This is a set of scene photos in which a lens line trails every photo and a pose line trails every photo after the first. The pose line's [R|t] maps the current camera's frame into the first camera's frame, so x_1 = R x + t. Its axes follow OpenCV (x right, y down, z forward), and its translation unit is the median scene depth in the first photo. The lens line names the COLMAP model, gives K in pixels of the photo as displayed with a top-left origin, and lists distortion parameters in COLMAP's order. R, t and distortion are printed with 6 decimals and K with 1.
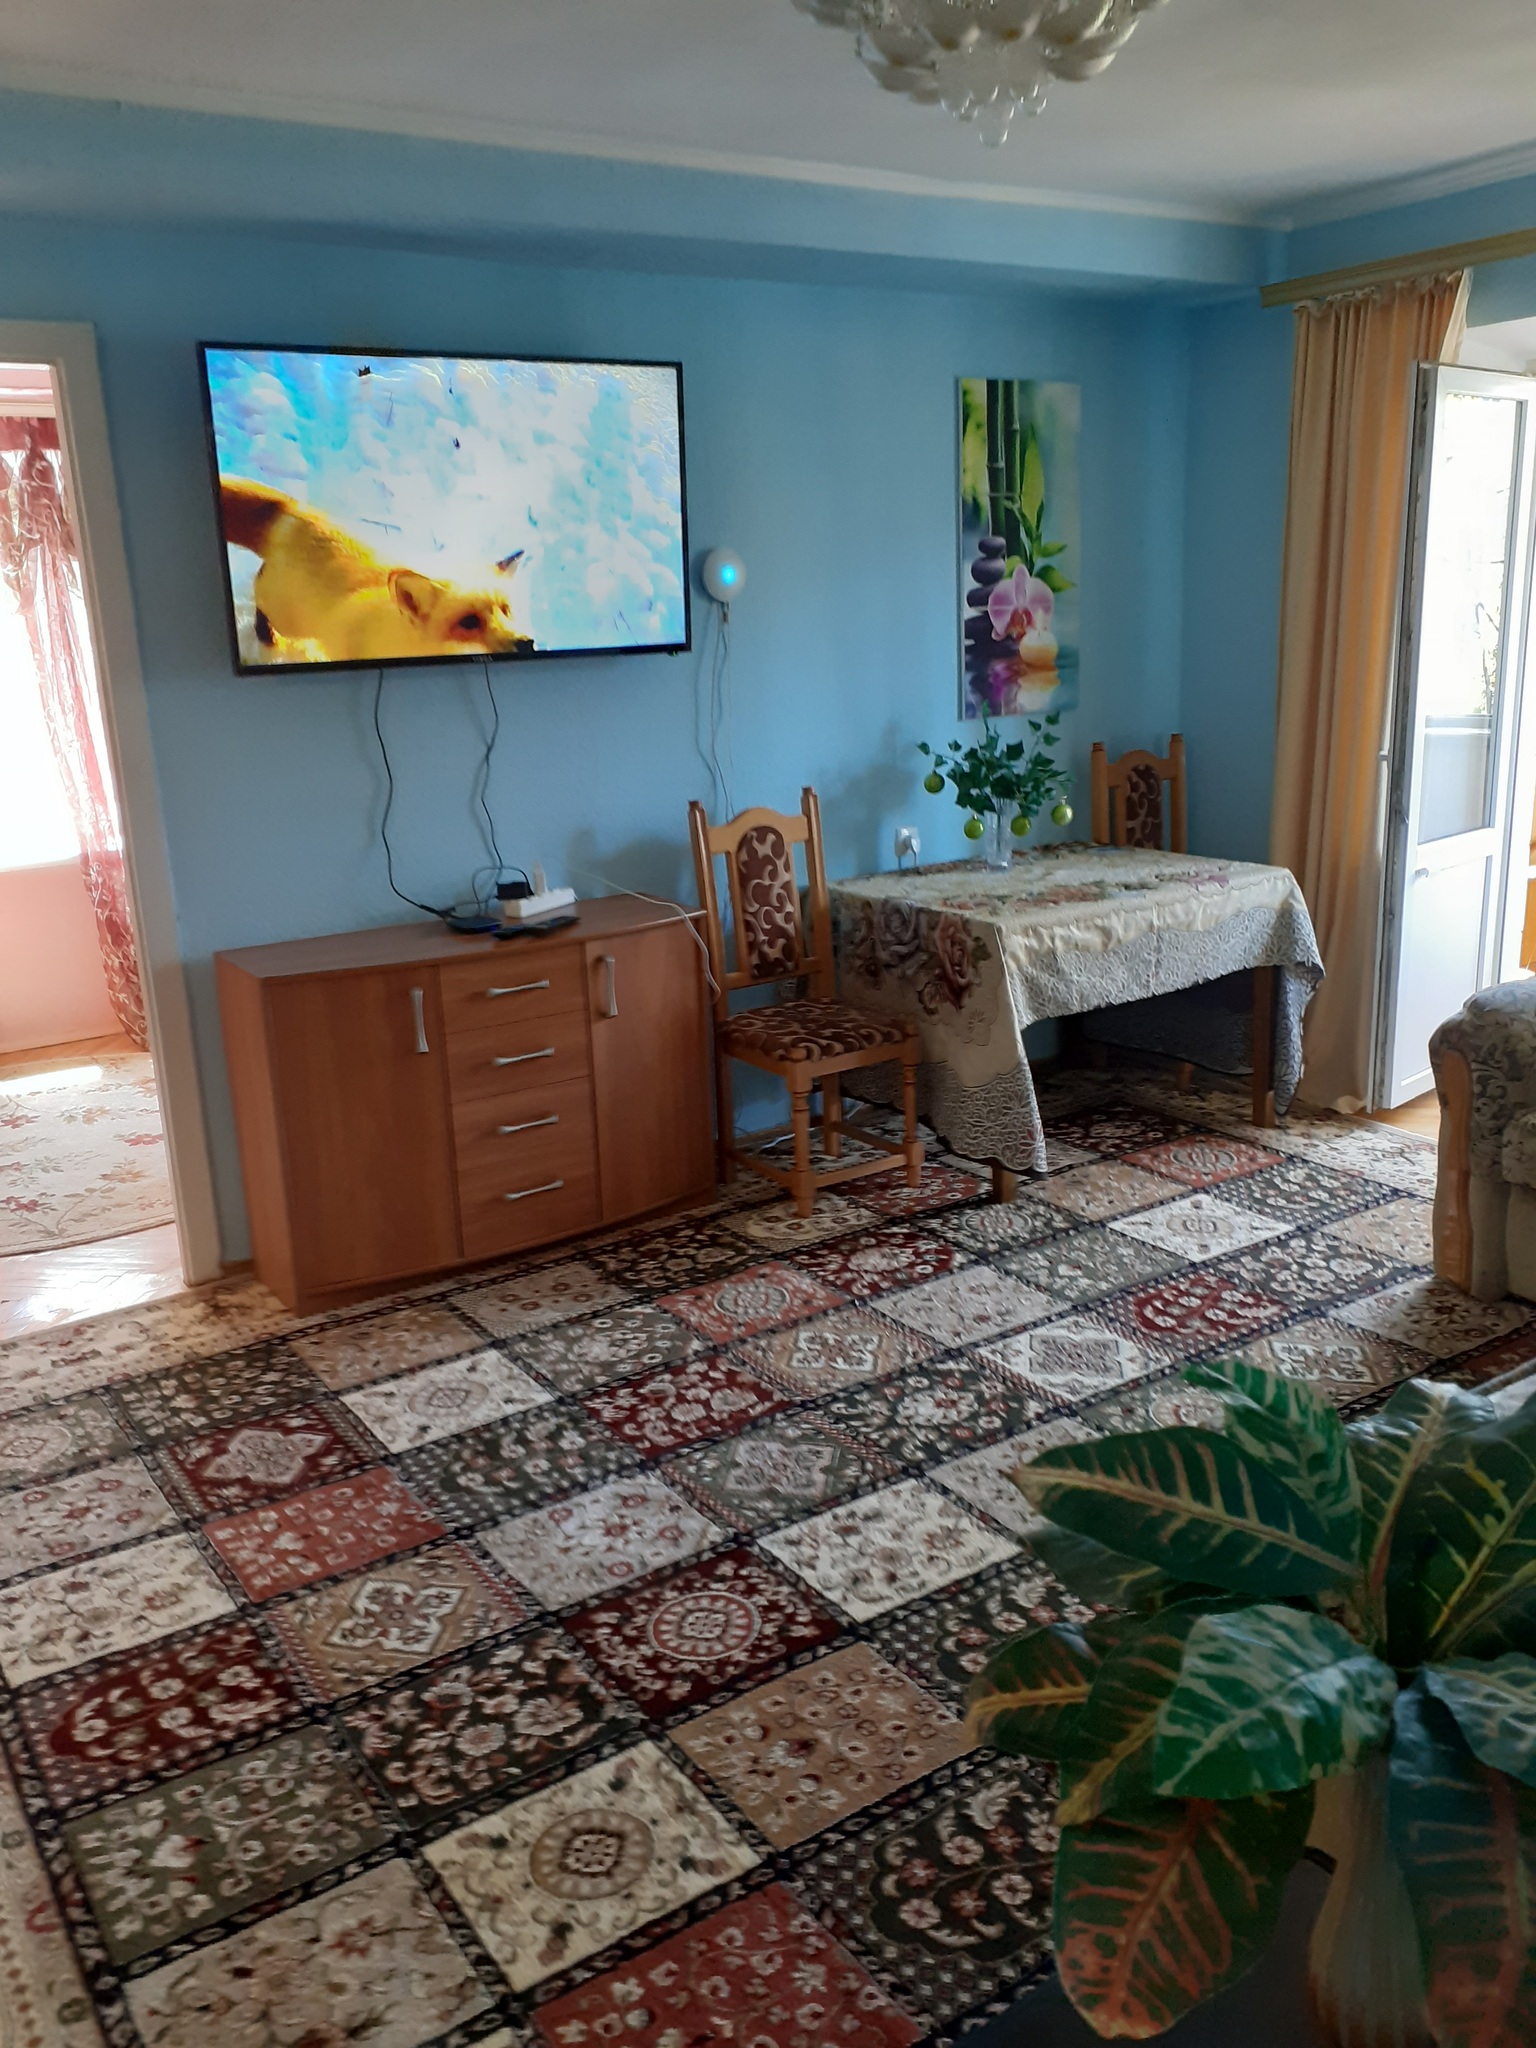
lens RADIAL K [[1654.2, 0, 720.5], [0, 1654.2, 1090.2], [0, 0, 1]] dist [0.005766, -0.026787]
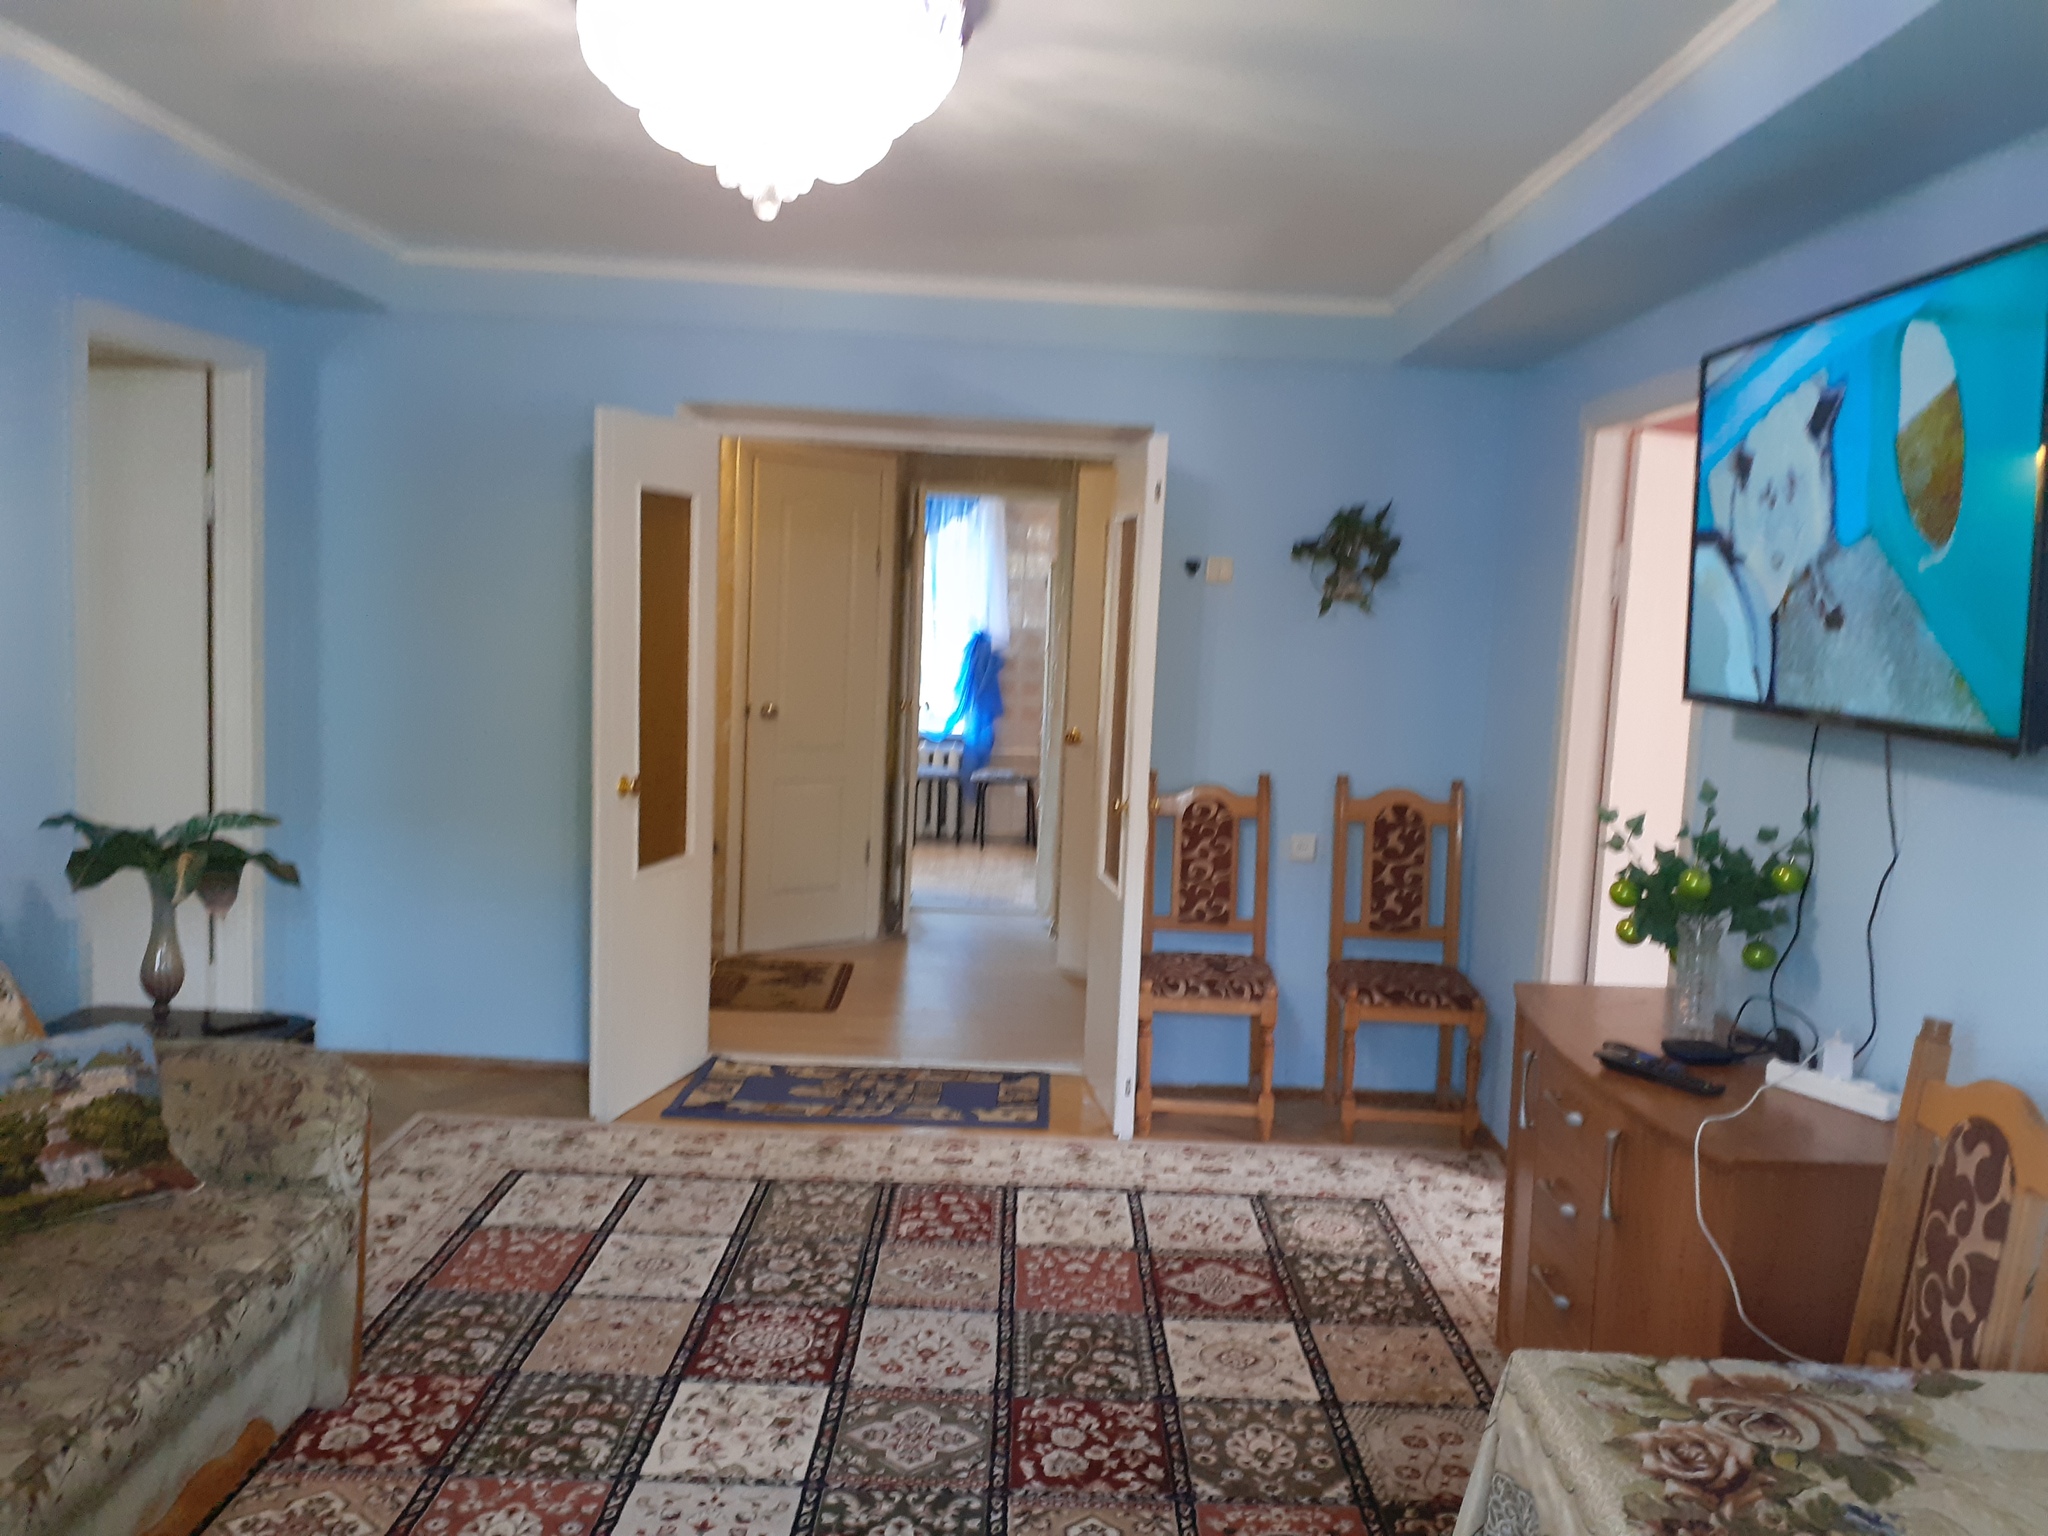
lens RADIAL K [[1654.2, 0, 1022.8], [0, 1654.2, 759.6], [0, 0, 1]] dist [0.005766, -0.026787]
pose [[-0.546429, 0.103175, -0.831126, 0.789782], [-0.258837, 0.922995, 0.284753, -0.451877], [0.796504, 0.370724, -0.477645, 1.380017]]
